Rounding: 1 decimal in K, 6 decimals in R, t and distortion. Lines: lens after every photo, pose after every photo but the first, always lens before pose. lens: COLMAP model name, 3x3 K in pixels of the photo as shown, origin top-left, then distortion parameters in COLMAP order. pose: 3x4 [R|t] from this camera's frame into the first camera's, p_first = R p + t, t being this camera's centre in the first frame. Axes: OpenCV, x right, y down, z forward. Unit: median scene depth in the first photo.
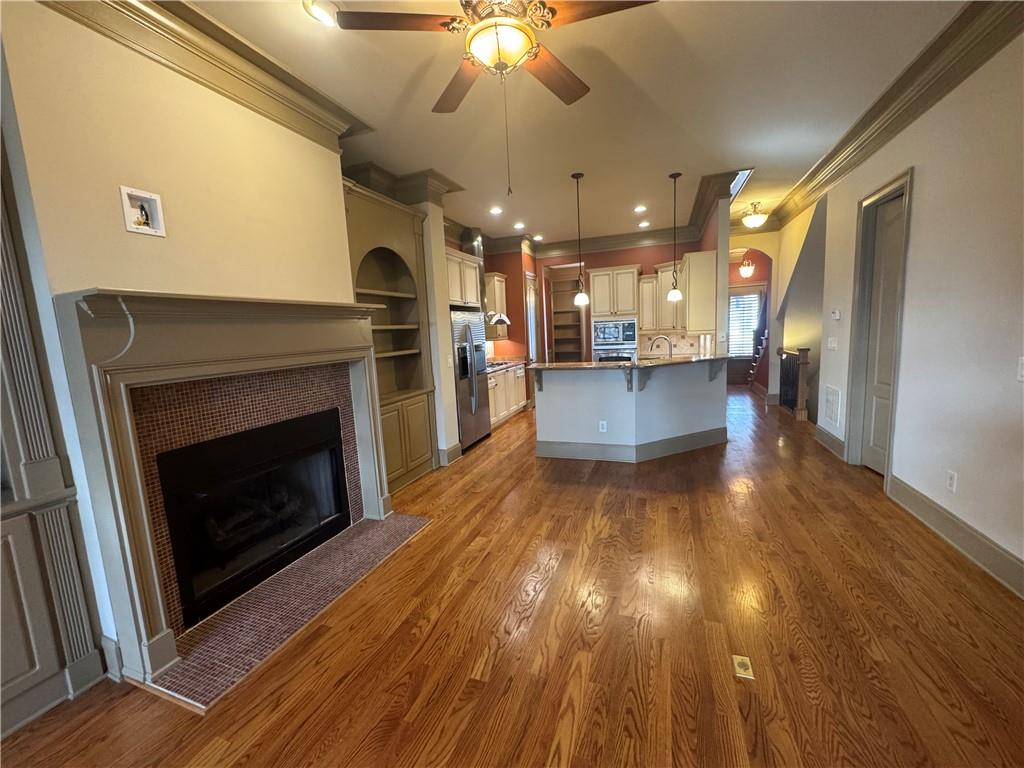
lens RADIAL K [[407.9, 0, 511.0], [0, 407.9, 381.7], [0, 0, 1]] dist [-0.005468, 0.000989]
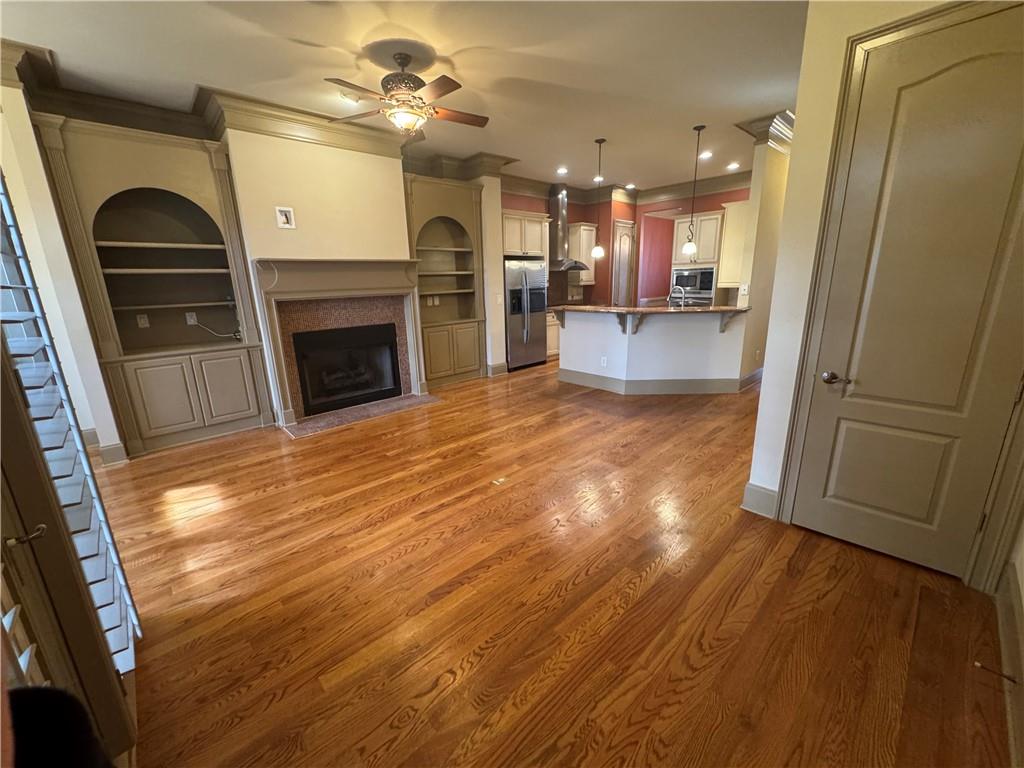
lens RADIAL K [[407.9, 0, 509.4], [0, 407.9, 381.2], [0, 0, 1]] dist [-0.005468, 0.000989]
pose [[0.891235, 0.139797, -0.431459, 0.541969], [-0.077504, 0.984261, 0.158817, -0.002269], [0.446870, -0.108104, 0.888043, -0.211566]]
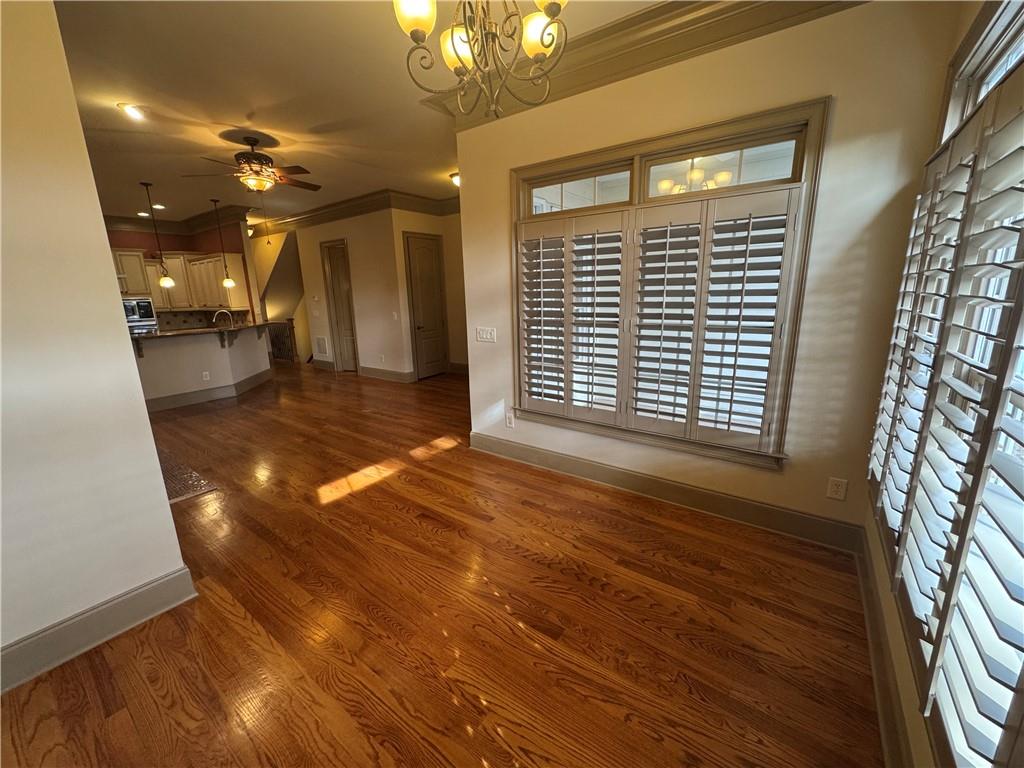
lens RADIAL K [[407.9, 0, 513.7], [0, 407.9, 381.4], [0, 0, 1]] dist [-0.005468, 0.000989]
pose [[0.270042, -0.170570, 0.947620, -0.863928], [0.132767, 0.981379, 0.138812, 0.080281], [-0.953651, 0.088328, 0.287660, -0.422799]]
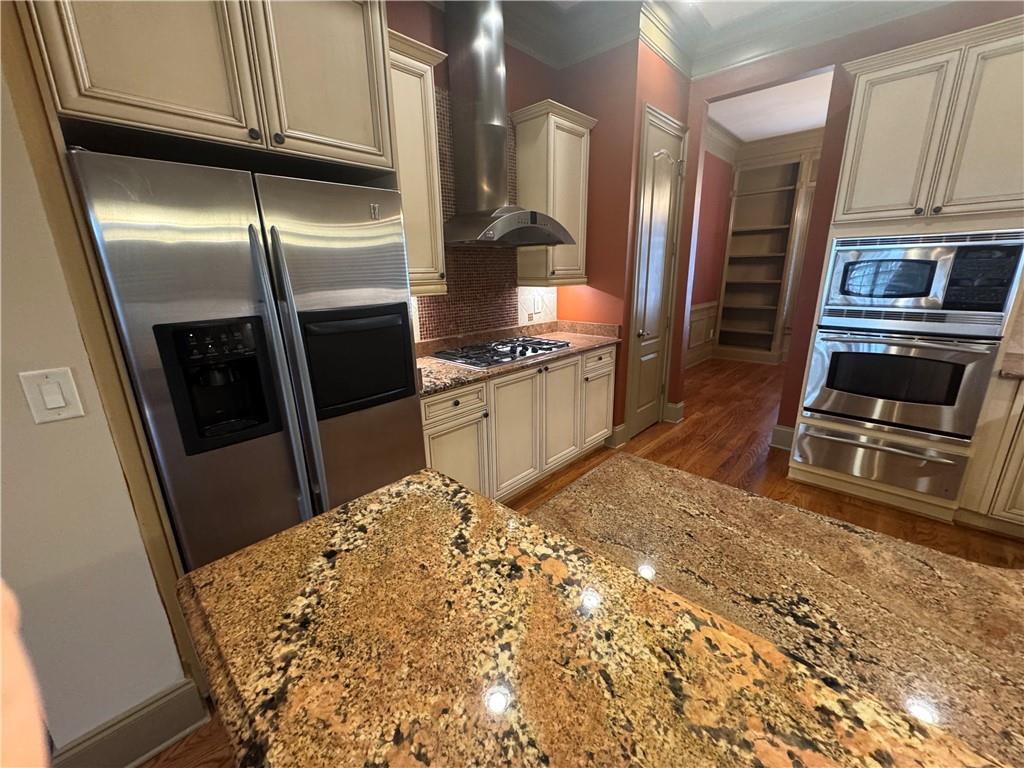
lens RADIAL K [[407.9, 0, 509.9], [0, 407.9, 380.6], [0, 0, 1]] dist [-0.005468, 0.000989]
pose [[0.918661, 0.134880, -0.371308, 0.166538], [-0.076070, 0.982716, 0.168770, -0.124081], [0.387654, -0.126797, 0.913043, 1.007774]]
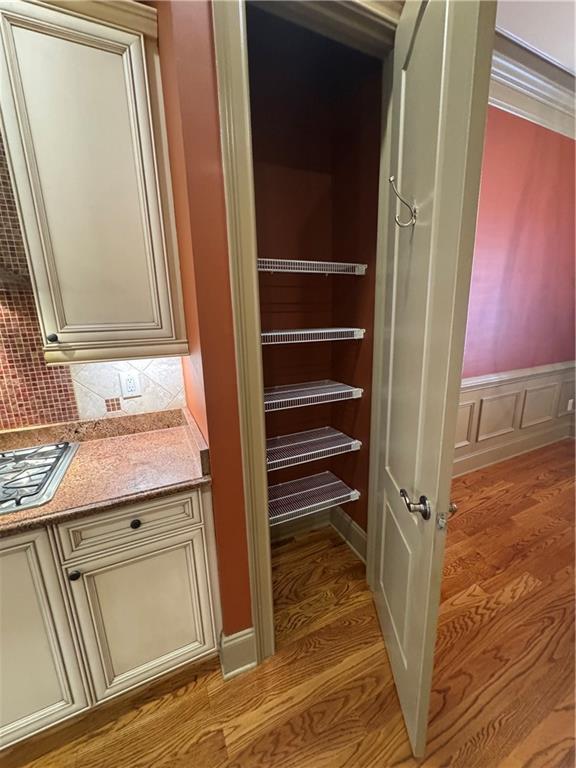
lens RADIAL K [[305.9, 0, 292.5], [0, 305.9, 381.0], [0, 0, 1]] dist [-0.005468, 0.000989]
pose [[0.716994, 0.187178, -0.671479, 0.274780], [-0.105445, 0.981313, 0.160953, -0.219933], [0.689058, -0.044599, 0.723333, 1.642446]]
